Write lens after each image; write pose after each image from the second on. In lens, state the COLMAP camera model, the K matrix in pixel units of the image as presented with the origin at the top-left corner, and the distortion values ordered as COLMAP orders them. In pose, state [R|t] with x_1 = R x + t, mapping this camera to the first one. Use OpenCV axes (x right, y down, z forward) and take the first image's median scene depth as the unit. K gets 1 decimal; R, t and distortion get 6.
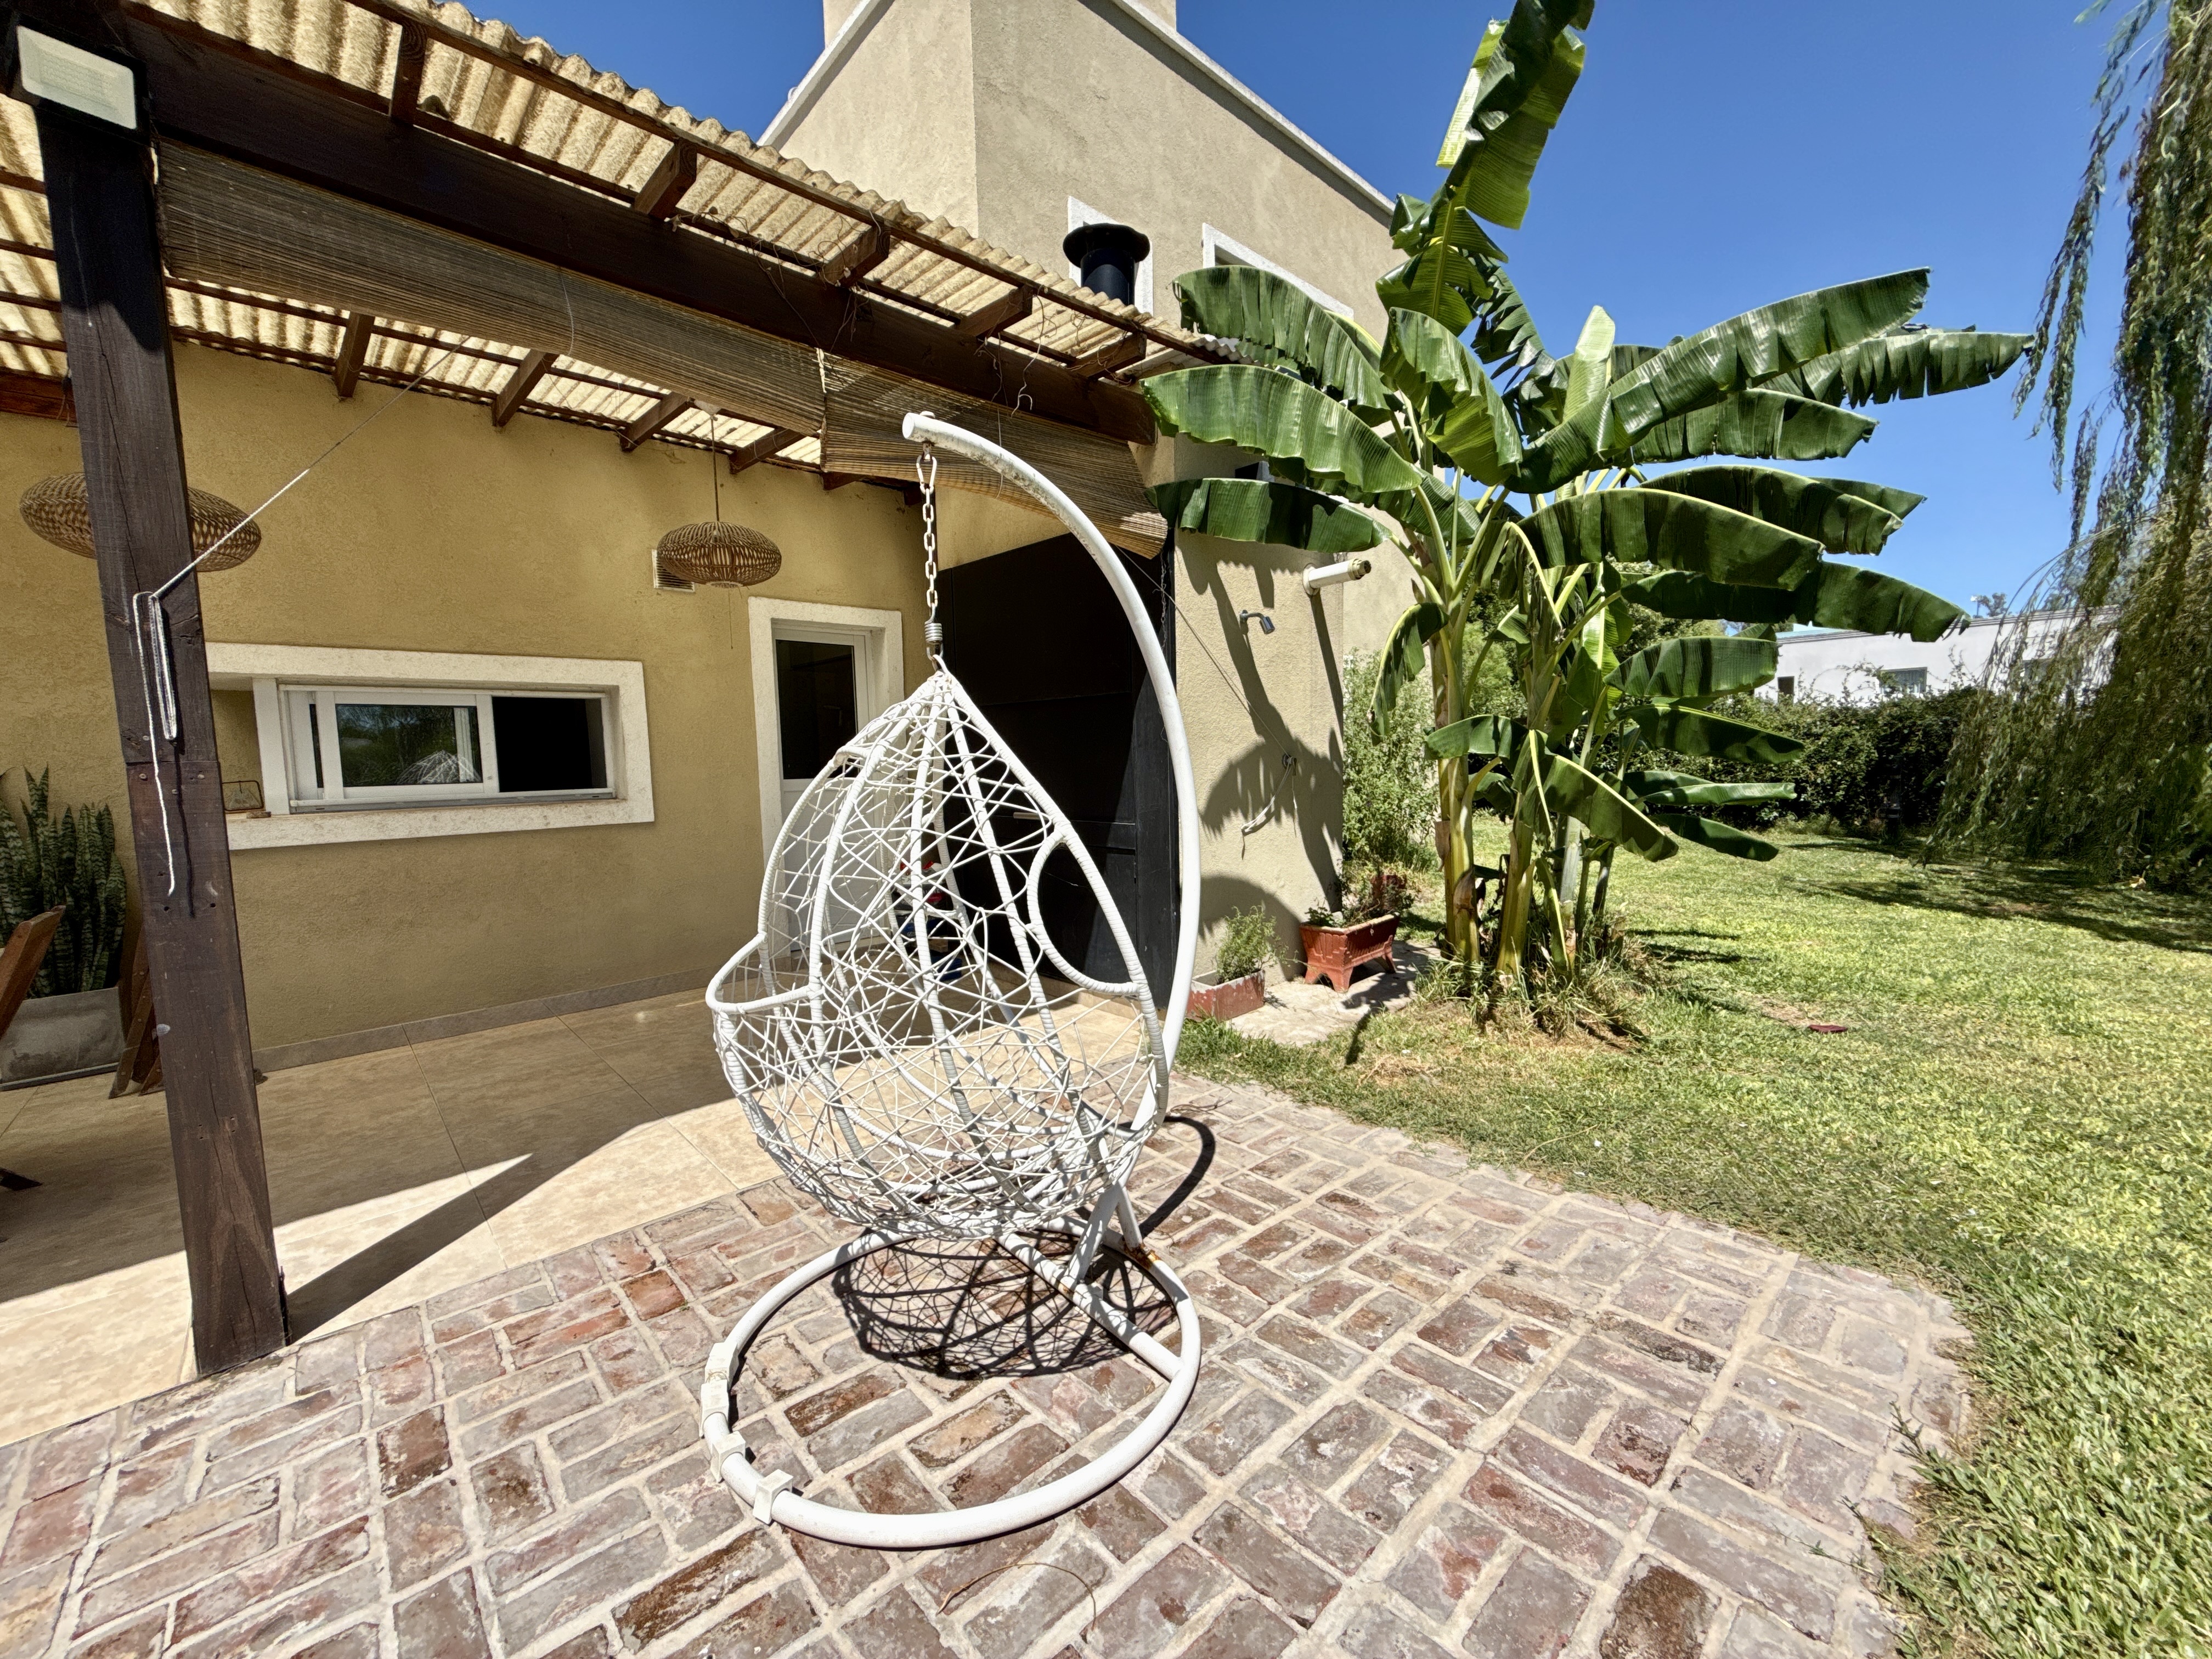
lens RADIAL K [[883.1, 0, 1108.6], [0, 883.1, 835.3], [0, 0, 1]] dist [-0.003374, 0.000535]
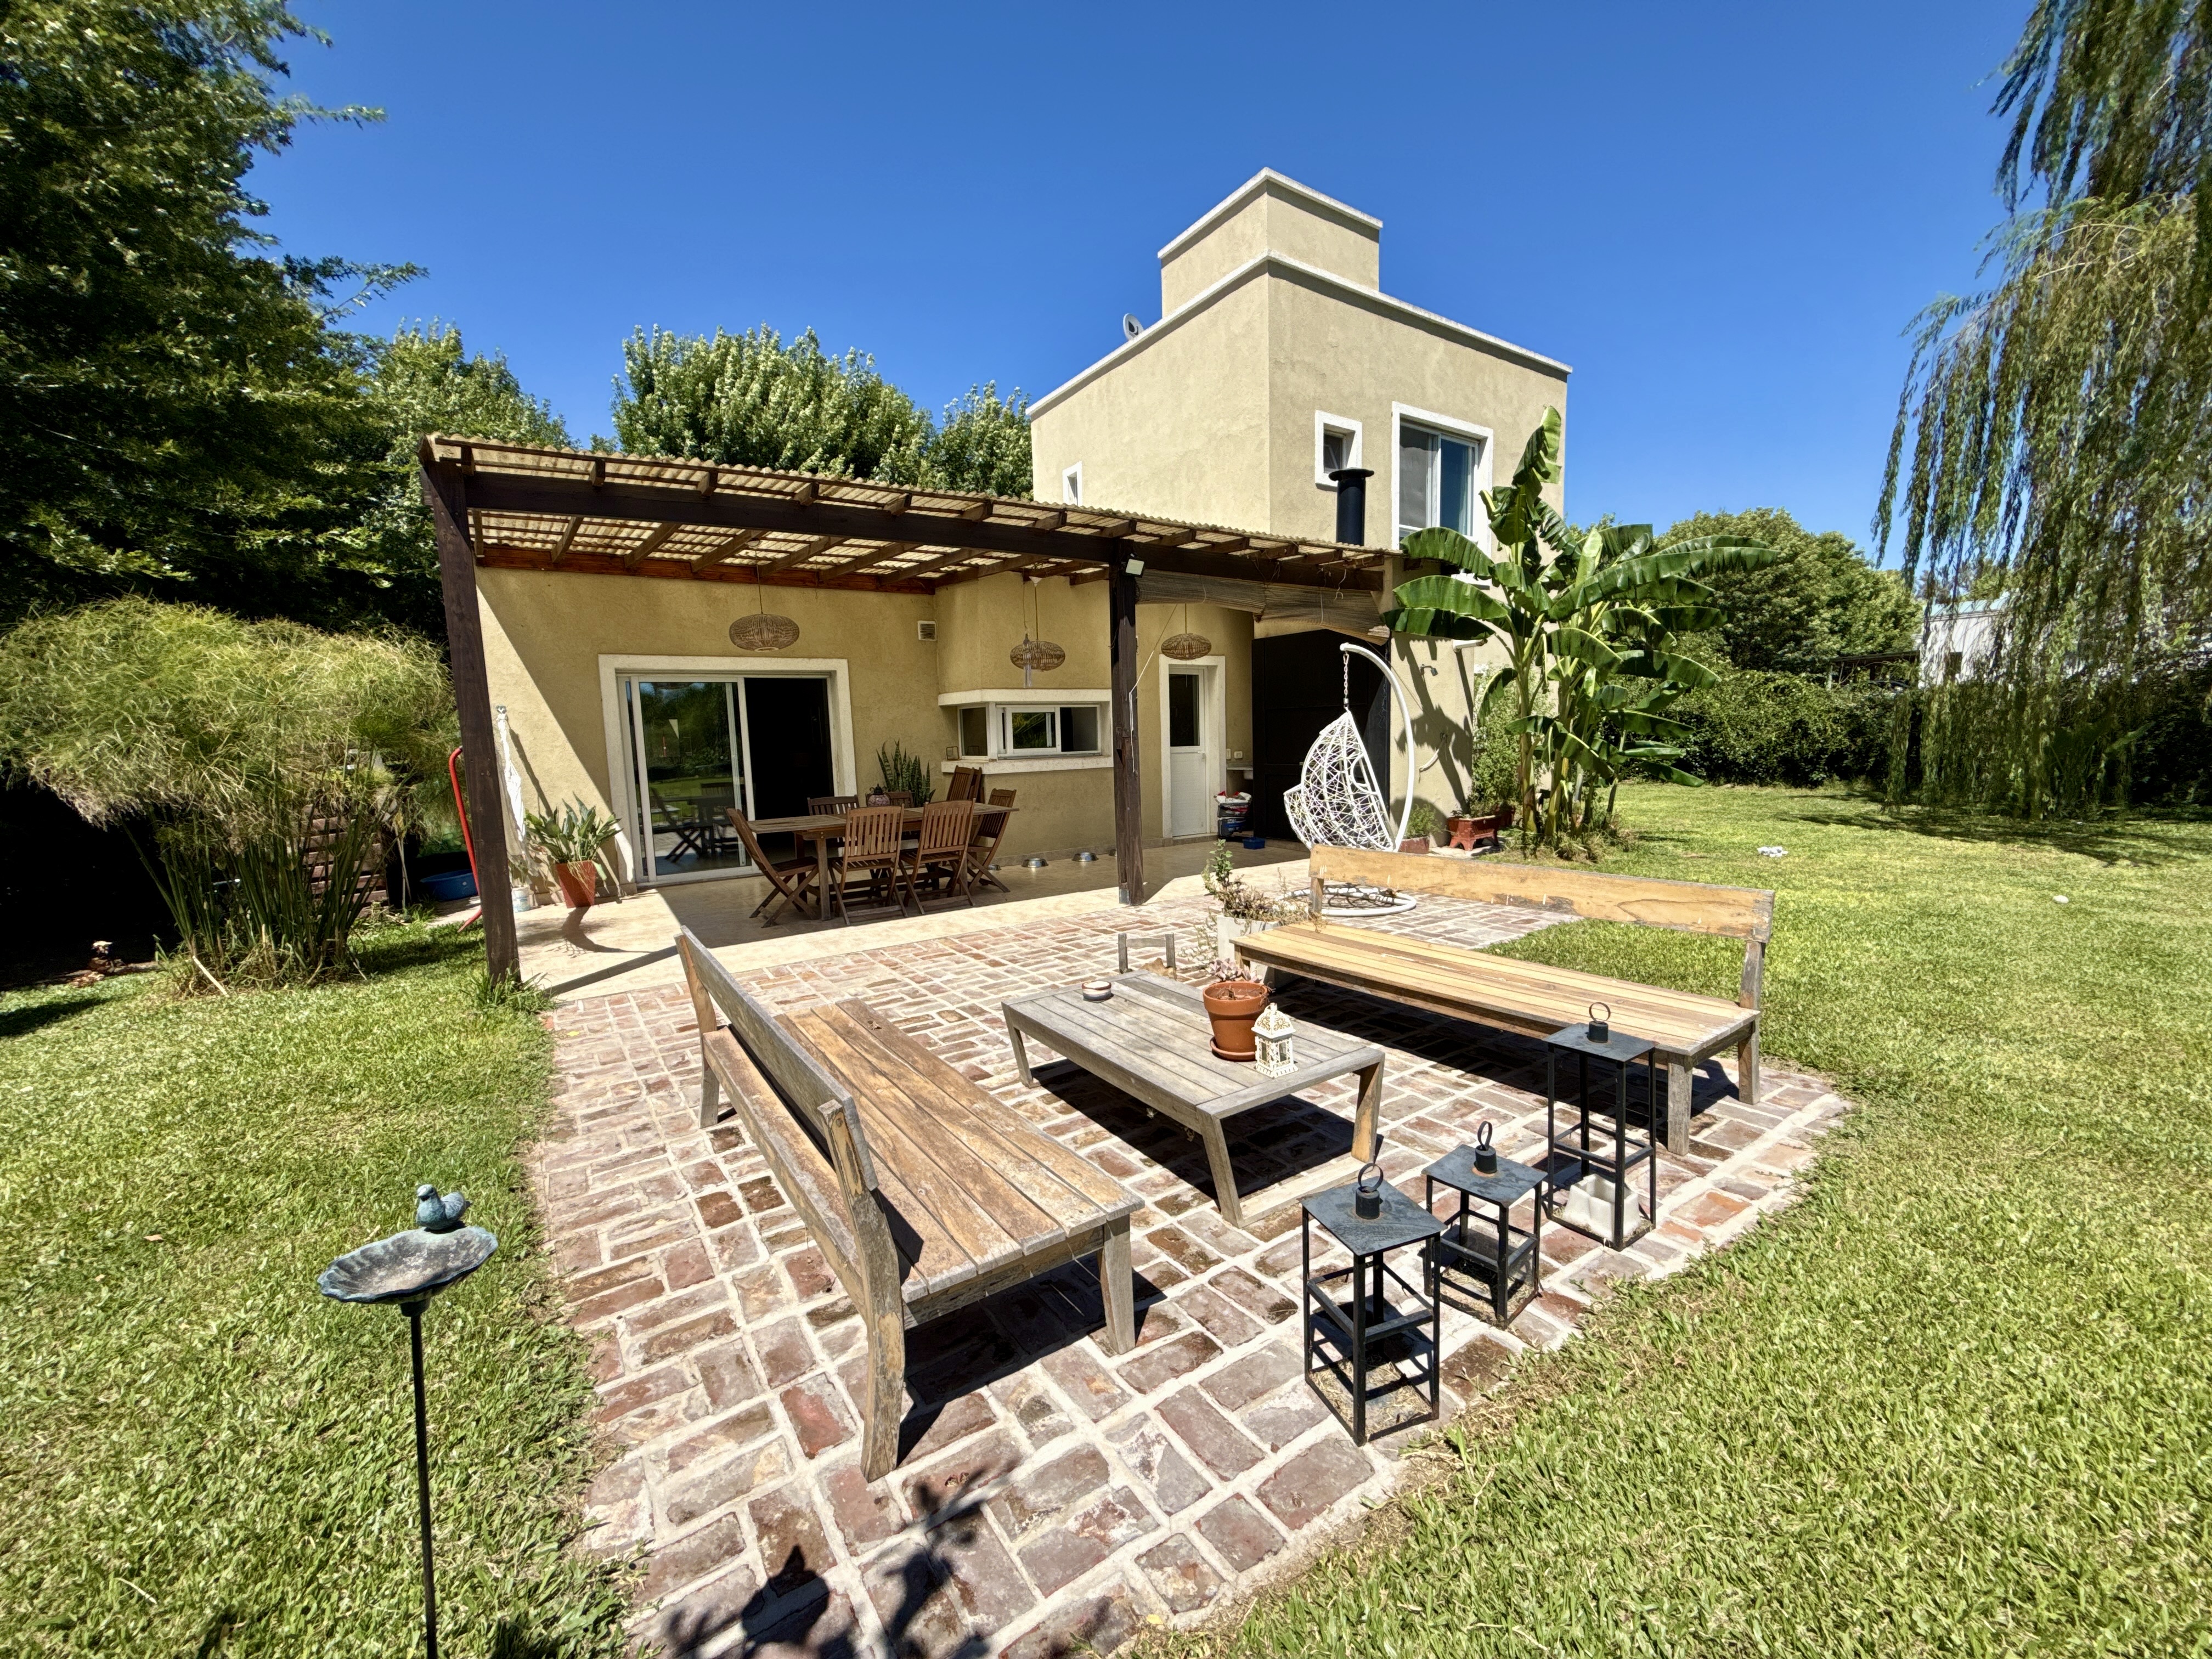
lens RADIAL K [[883.1, 0, 1106.8], [0, 883.1, 830.5], [0, 0, 1]] dist [-0.003374, 0.000535]
pose [[0.988243, 0.014409, -0.152209, -0.246379], [-0.010736, 0.999632, 0.024930, 0.088744], [0.152512, -0.023002, 0.988034, -1.118097]]
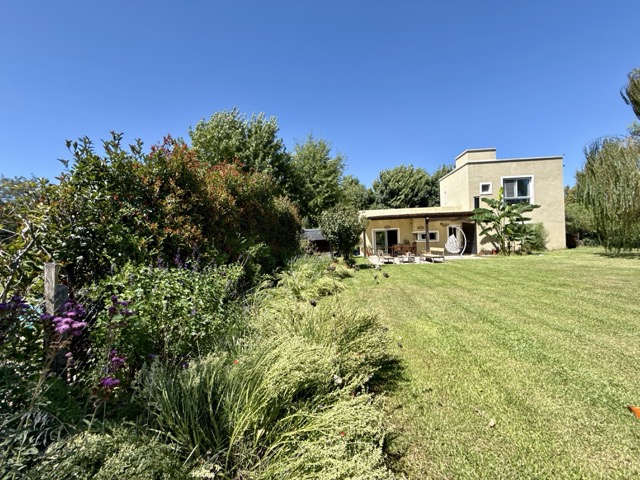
lens RADIAL K [[255.5, 0, 318.9], [0, 255.5, 239.4], [0, 0, 1]] dist [-0.003374, 0.000535]
pose [[0.657890, 0.001178, -0.753113, 1.369659], [-0.054463, 0.997455, -0.046016, 0.259275], [0.751142, 0.071290, 0.656280, -3.308243]]
